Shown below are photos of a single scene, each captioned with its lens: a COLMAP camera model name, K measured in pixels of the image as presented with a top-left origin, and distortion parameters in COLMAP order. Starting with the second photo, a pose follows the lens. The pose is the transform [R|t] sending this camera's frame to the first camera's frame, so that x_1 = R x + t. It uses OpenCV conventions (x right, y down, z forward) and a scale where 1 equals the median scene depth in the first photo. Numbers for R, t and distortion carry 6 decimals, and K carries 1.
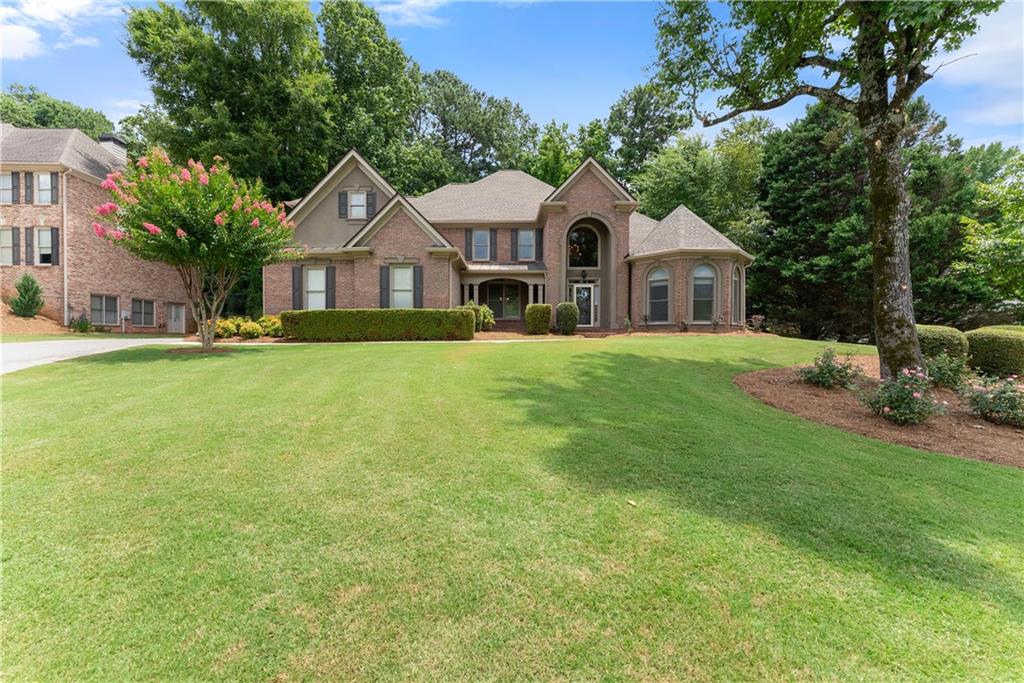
lens RADIAL K [[418.4, 0, 522.3], [0, 418.4, 340.7], [0, 0, 1]] dist [0.000834, -0.001100]
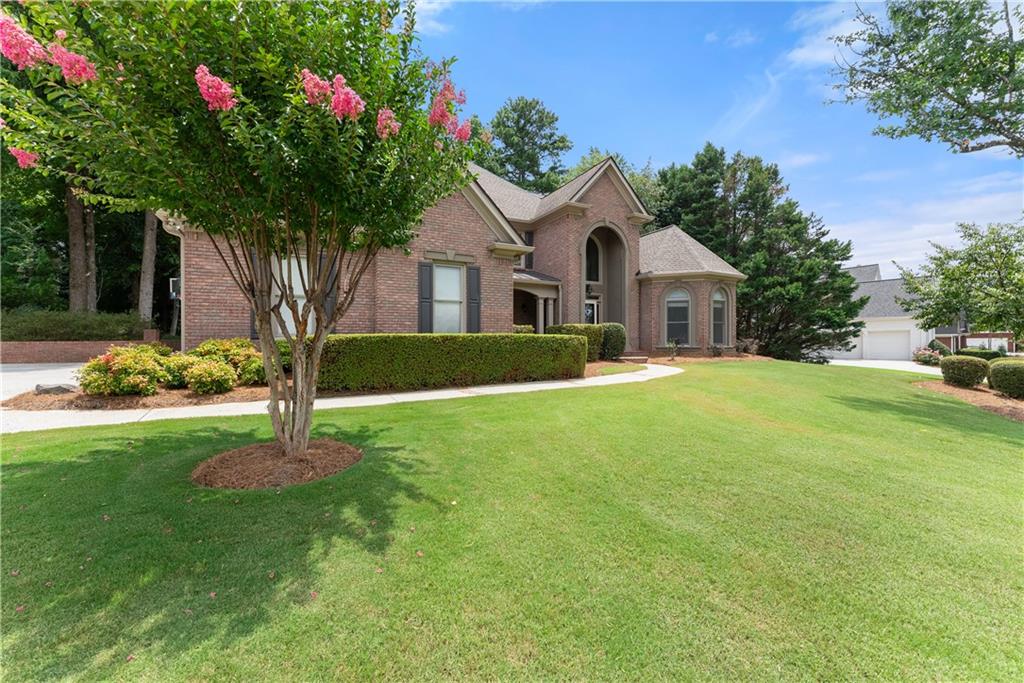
lens RADIAL K [[418.4, 0, 526.0], [0, 418.4, 334.3], [0, 0, 1]] dist [0.000834, -0.001100]
pose [[0.887117, 0.008703, 0.461463, -0.386723], [0.004797, 0.999594, -0.028074, -0.039564], [-0.461520, 0.027118, 0.886715, 0.286313]]
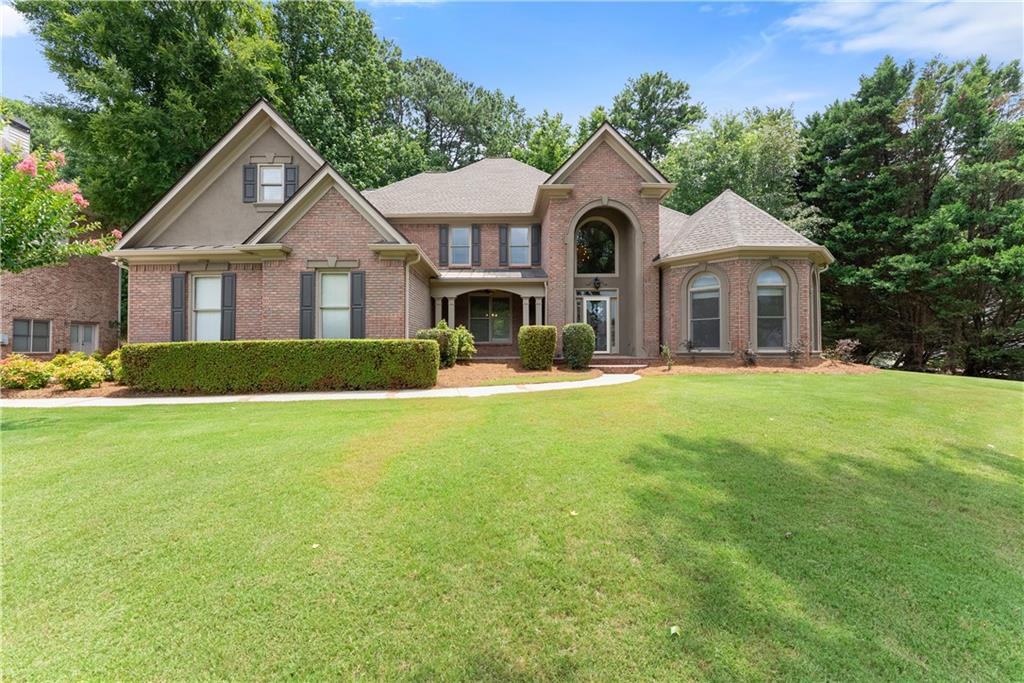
lens RADIAL K [[418.4, 0, 517.5], [0, 418.4, 342.0], [0, 0, 1]] dist [0.000834, -0.001100]
pose [[0.999979, -0.006370, 0.000730, 0.004642], [0.006384, 0.999727, -0.022481, -0.039160], [-0.000587, 0.022485, 0.999747, 0.263321]]
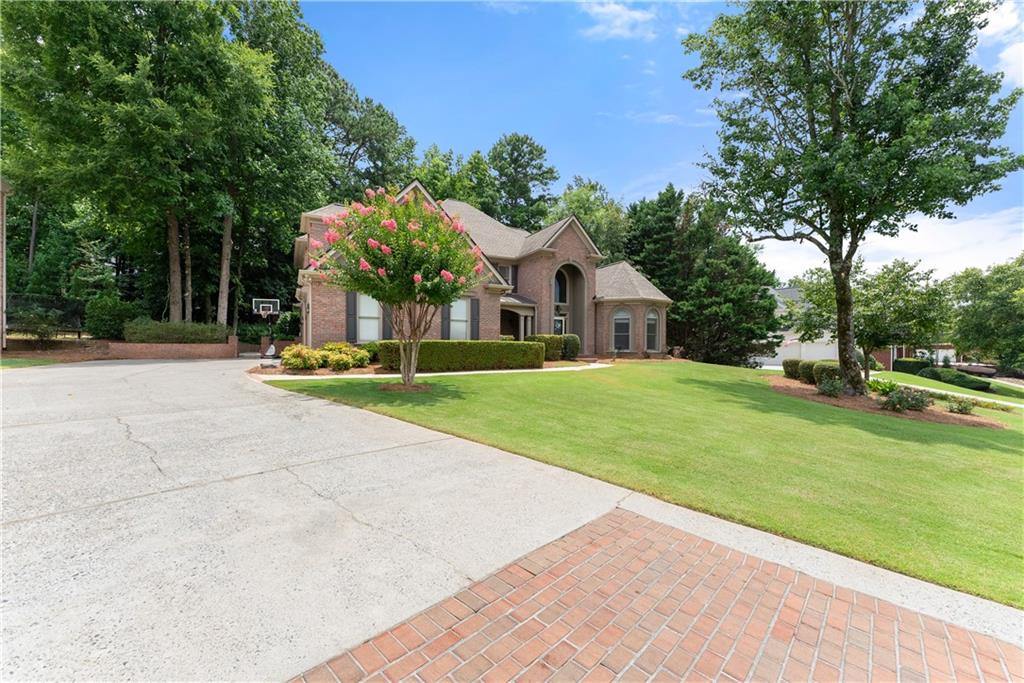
lens RADIAL K [[418.4, 0, 532.7], [0, 418.4, 349.4], [0, 0, 1]] dist [0.000834, -0.001100]
pose [[0.874335, 0.009055, 0.485238, -0.510755], [-0.003790, 0.999923, -0.011830, -0.028330], [-0.485308, 0.008505, 0.874302, -0.013553]]
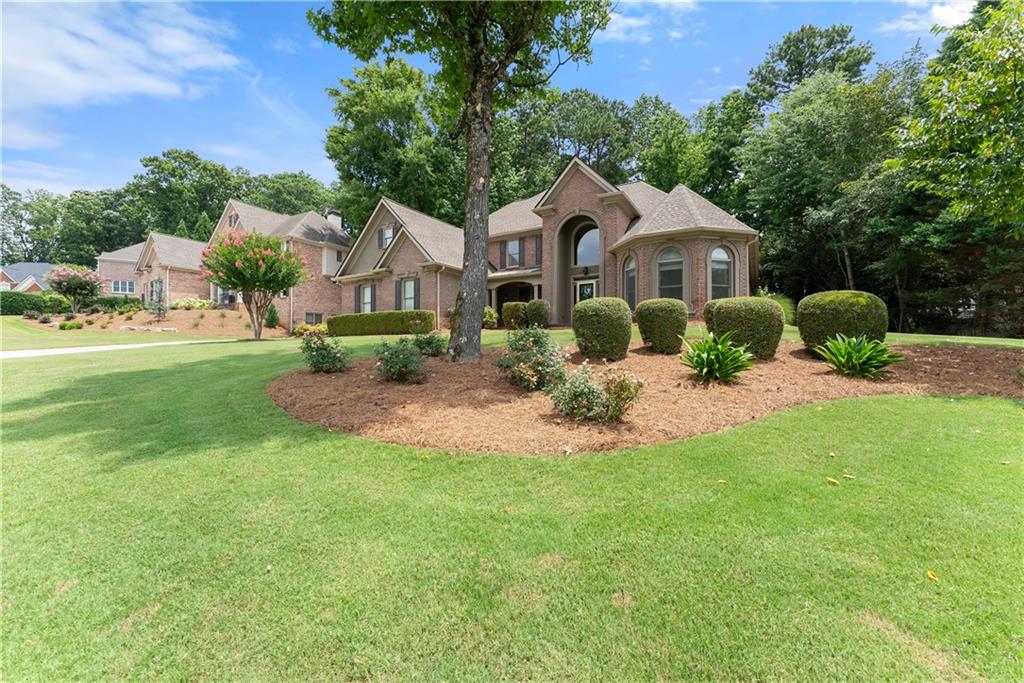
lens RADIAL K [[418.4, 0, 519.3], [0, 418.4, 347.1], [0, 0, 1]] dist [0.000834, -0.001100]
pose [[0.855405, -0.003776, -0.517947, 0.547491], [0.001056, 0.999984, -0.005547, 0.032852], [0.517959, 0.004198, 0.855395, 0.048663]]
